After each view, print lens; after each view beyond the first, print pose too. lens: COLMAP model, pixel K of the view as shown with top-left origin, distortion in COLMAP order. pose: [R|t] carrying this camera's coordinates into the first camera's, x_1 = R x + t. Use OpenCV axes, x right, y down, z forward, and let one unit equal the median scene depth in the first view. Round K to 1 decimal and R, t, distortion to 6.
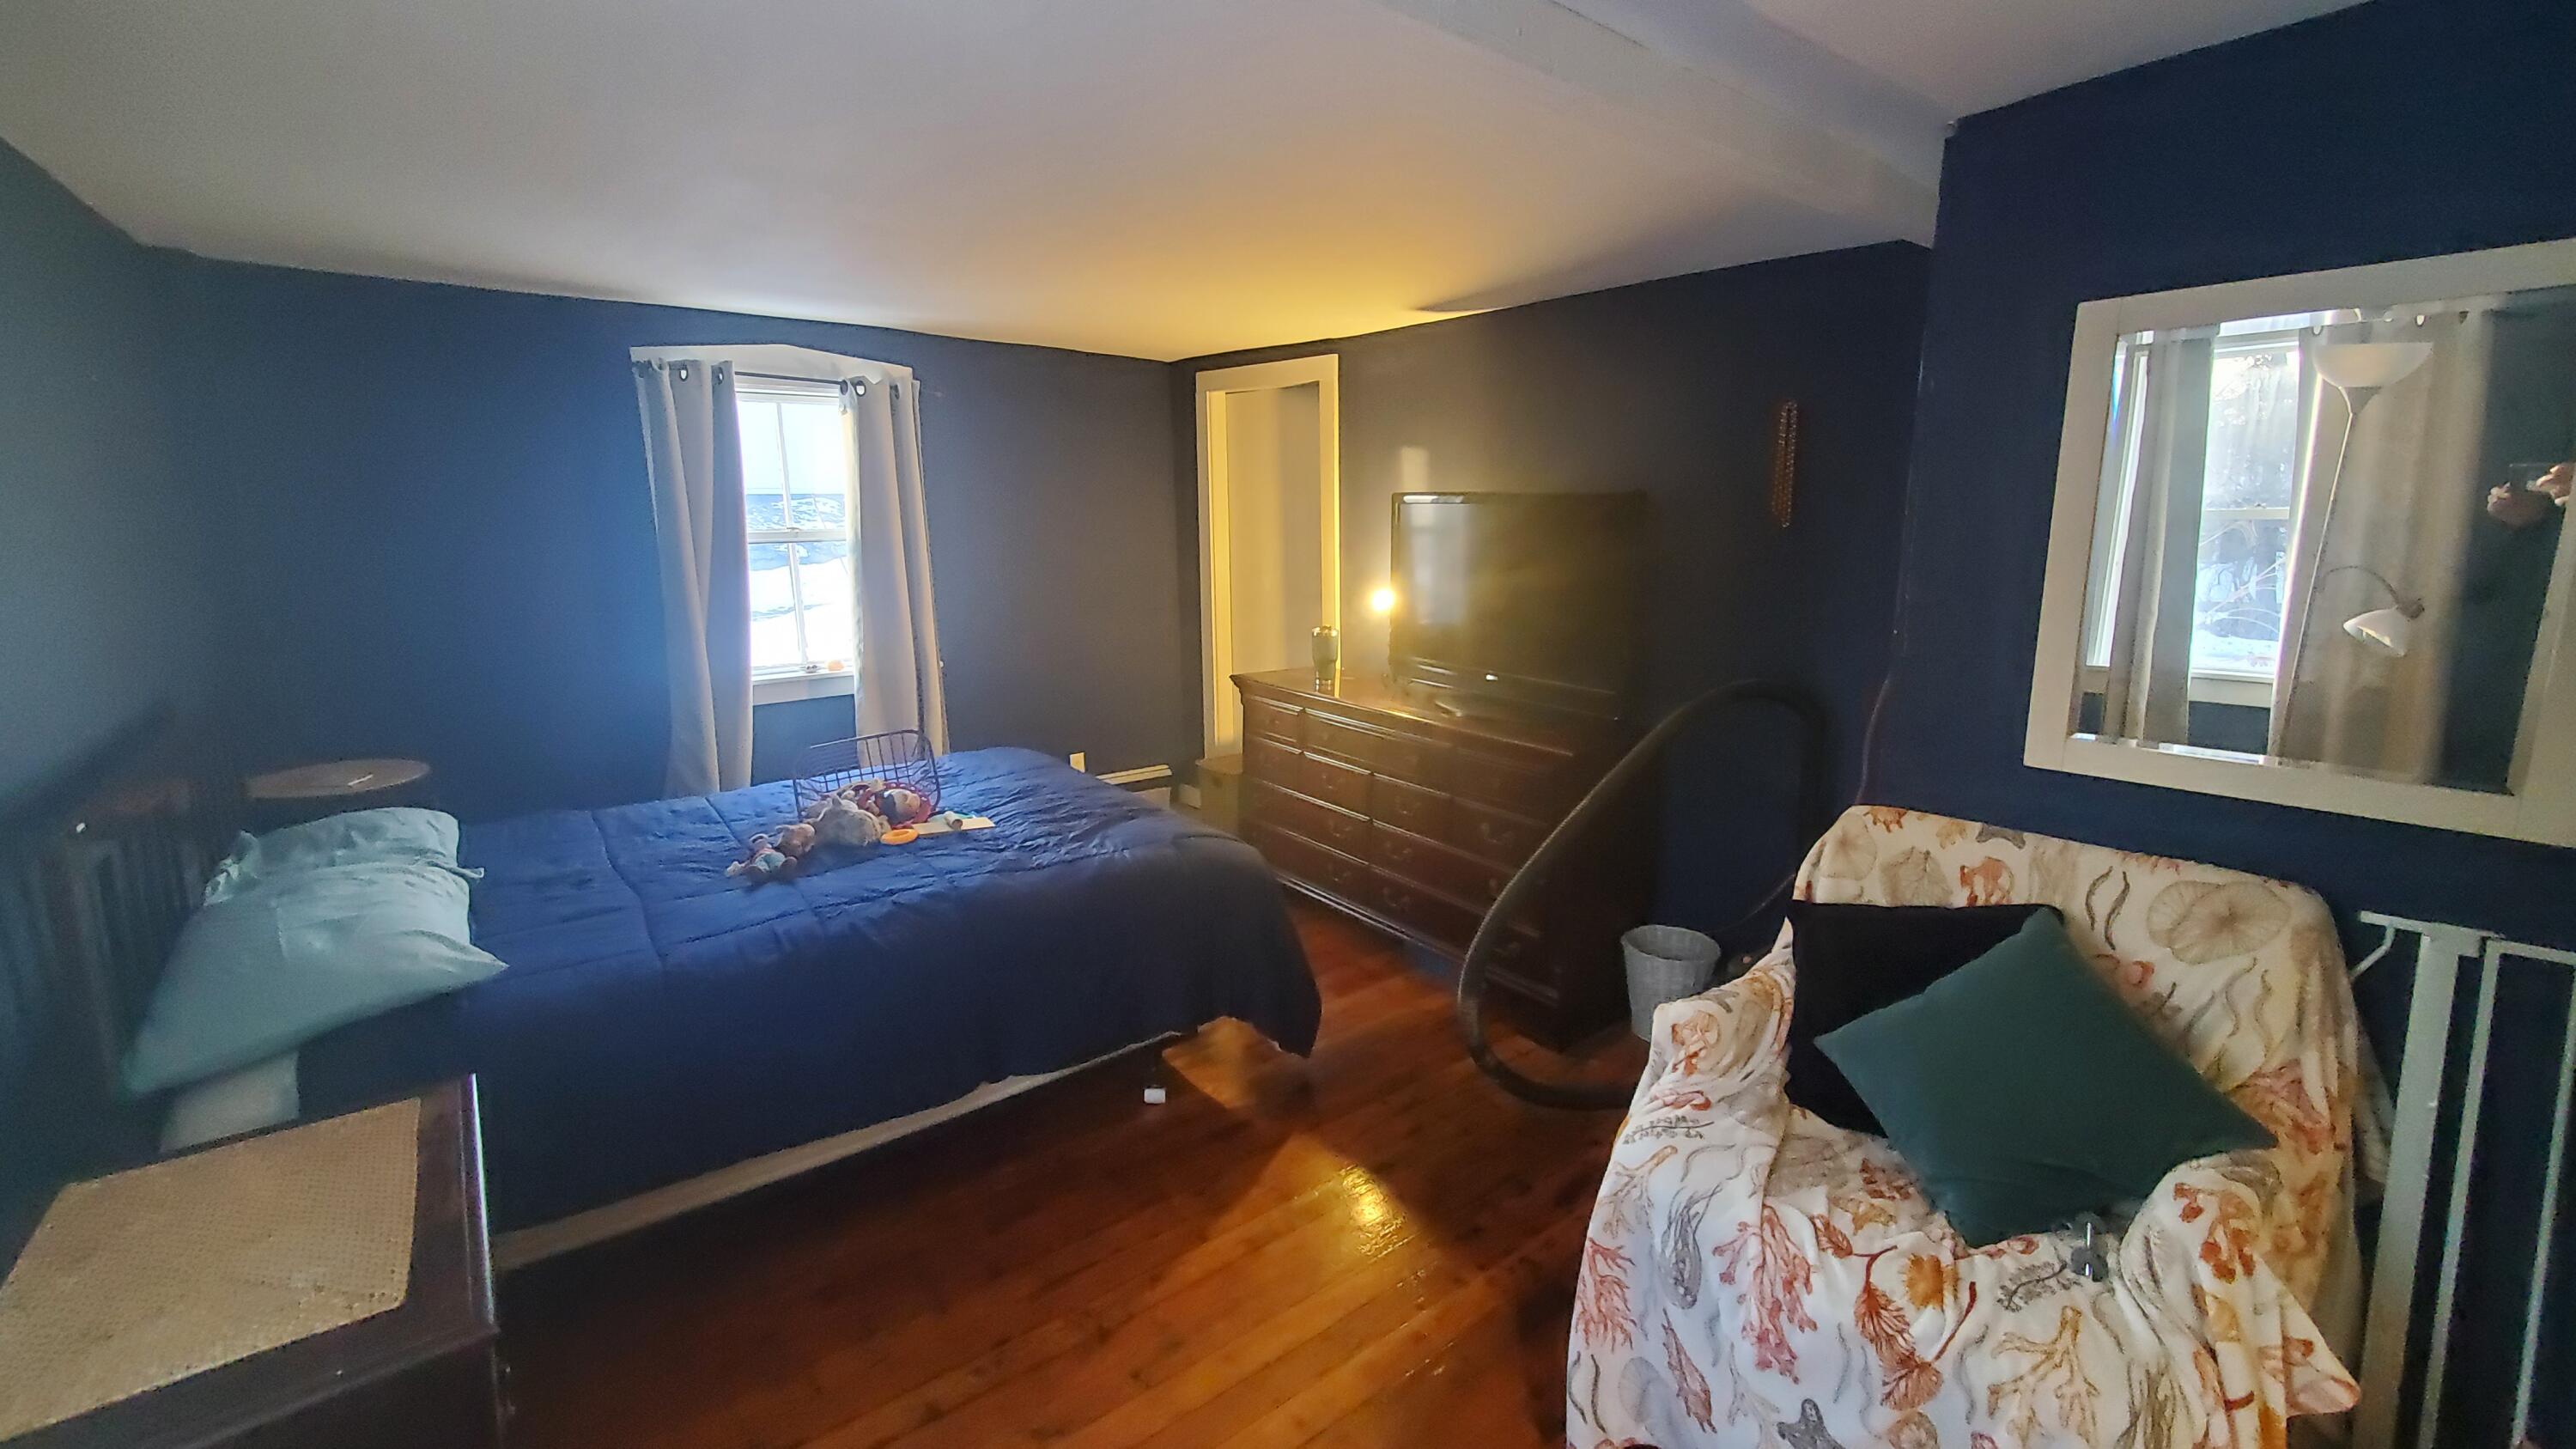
lens RADIAL K [[1029.5, 0, 1286.8], [0, 1029.5, 704.5], [0, 0, 1]] dist [0.003730, -0.003200]
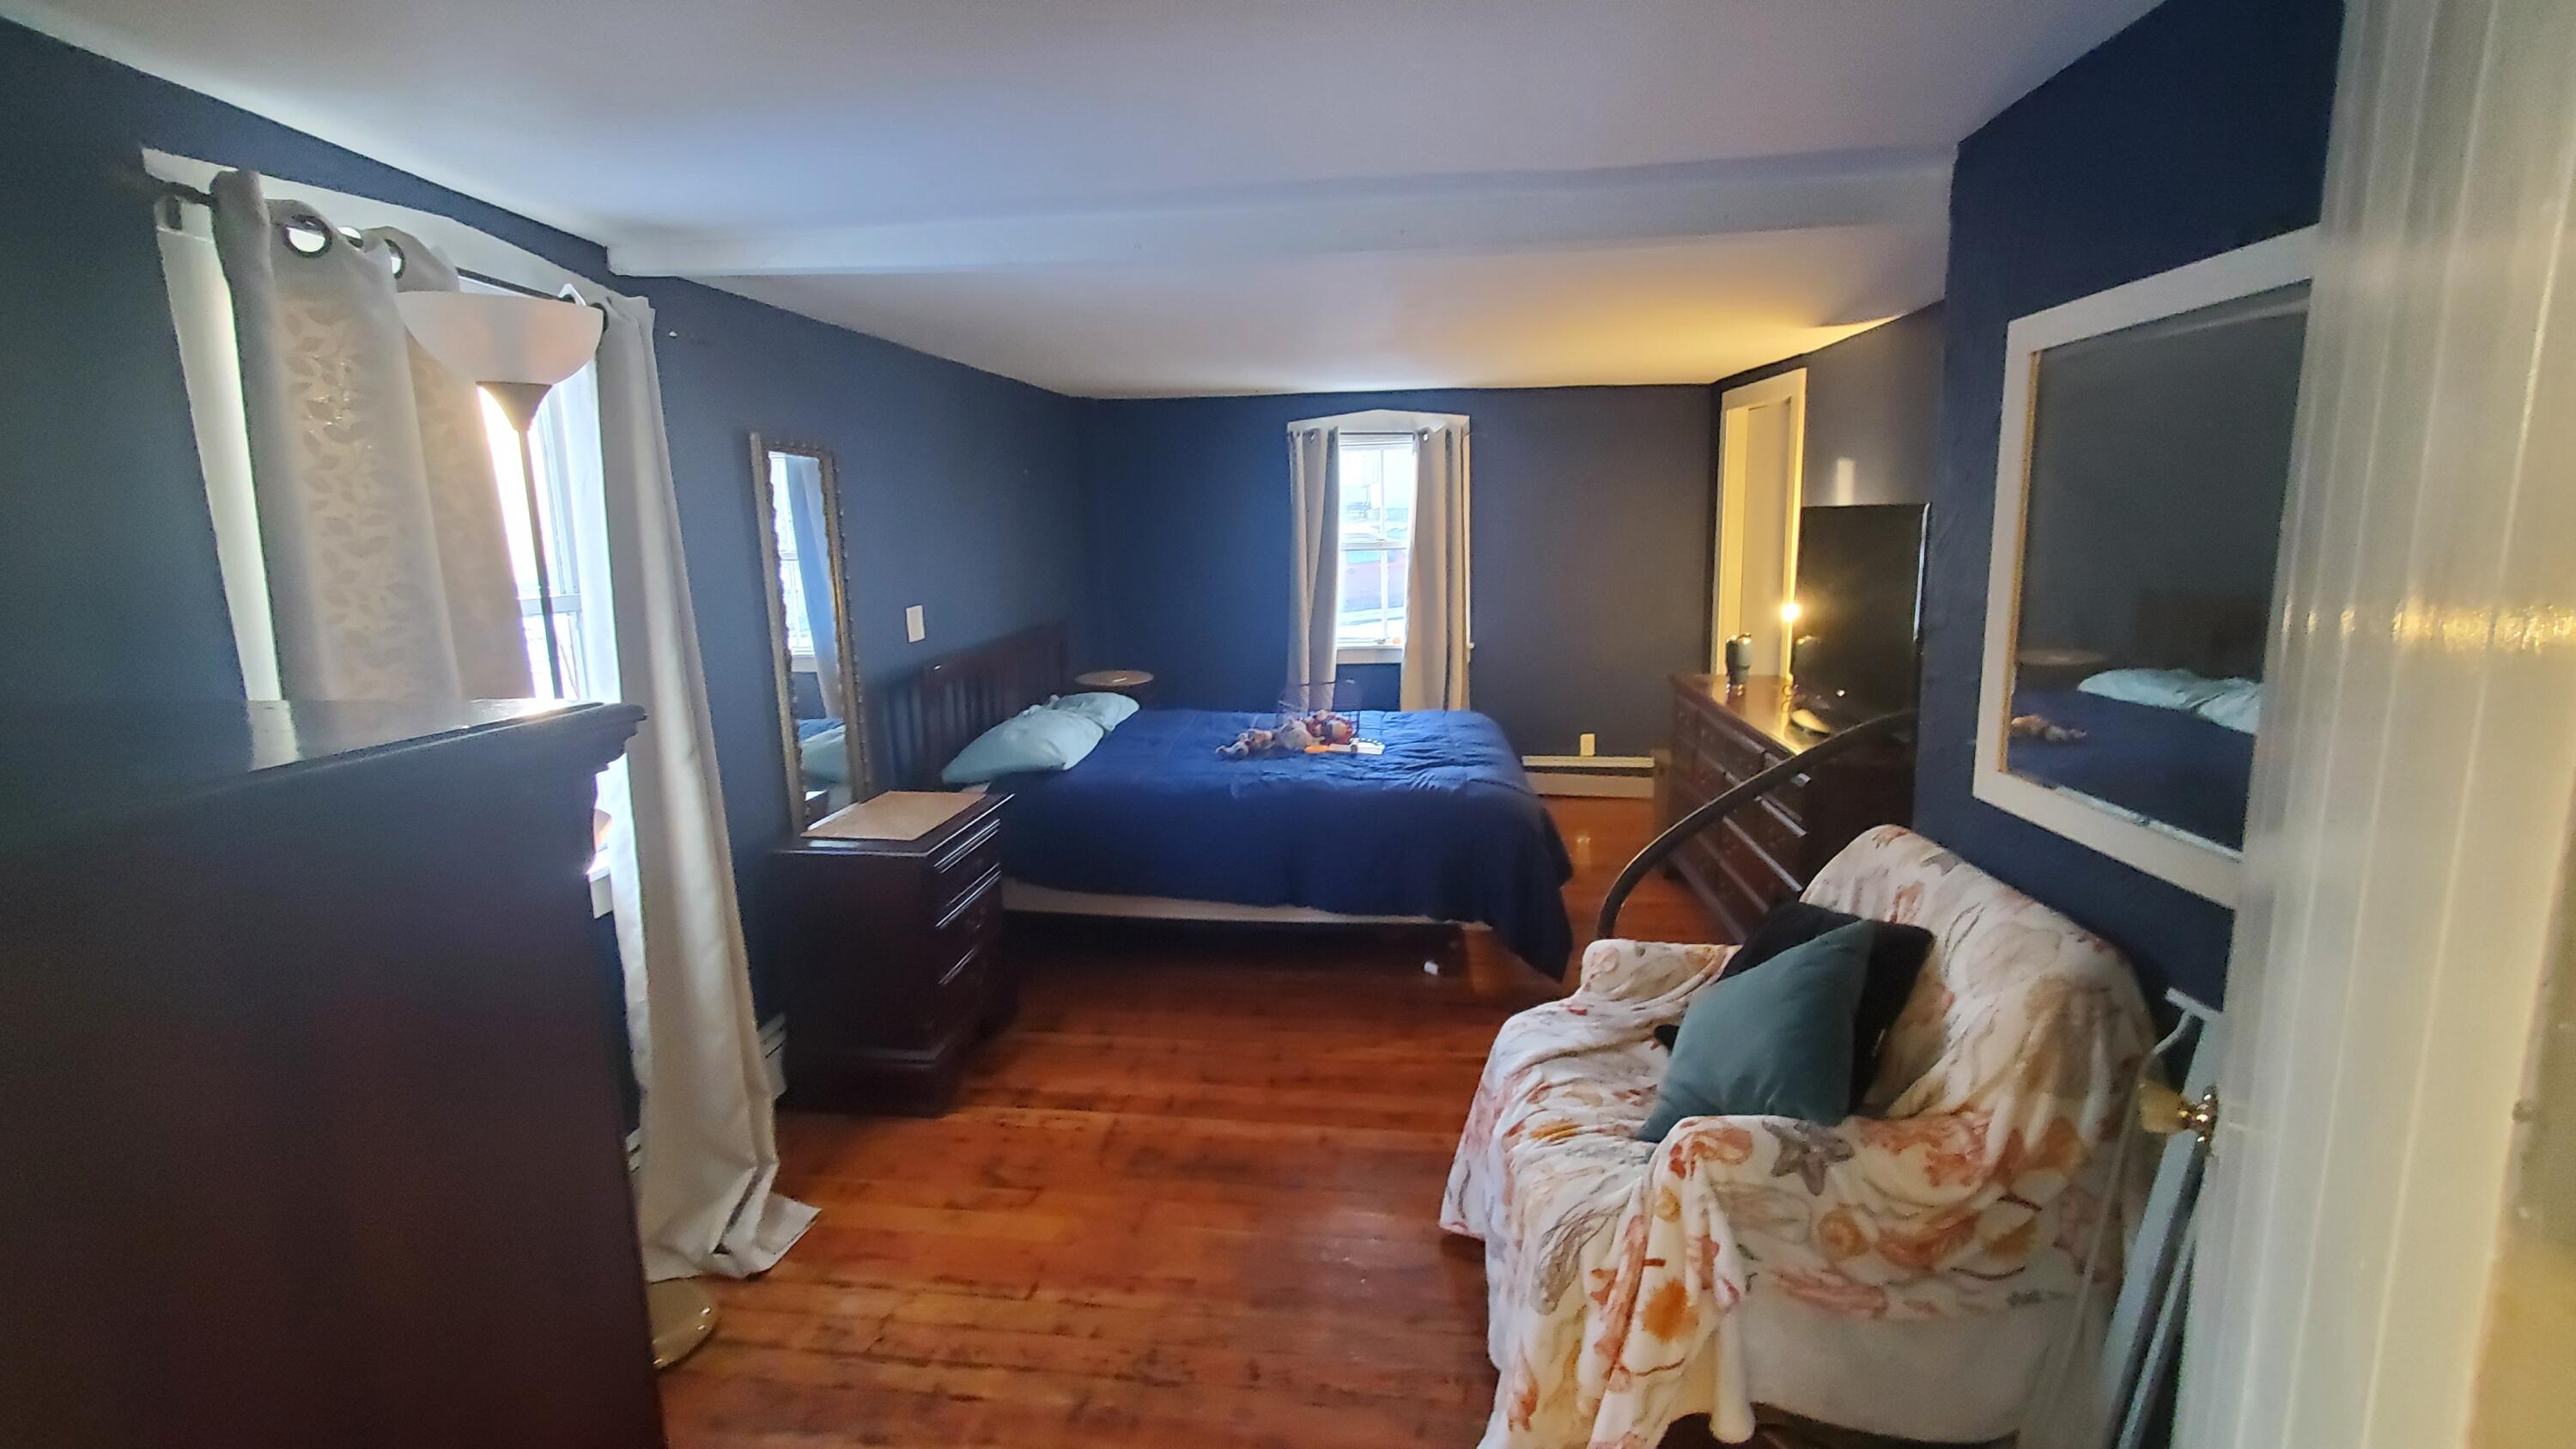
lens RADIAL K [[1029.5, 0, 1294.2], [0, 1029.5, 698.7], [0, 0, 1]] dist [0.003730, -0.003200]
pose [[0.710814, 0.105963, -0.695353, 0.476831], [-0.110165, 0.993158, 0.038730, 0.000682], [0.694699, 0.049074, 0.717624, -0.074767]]
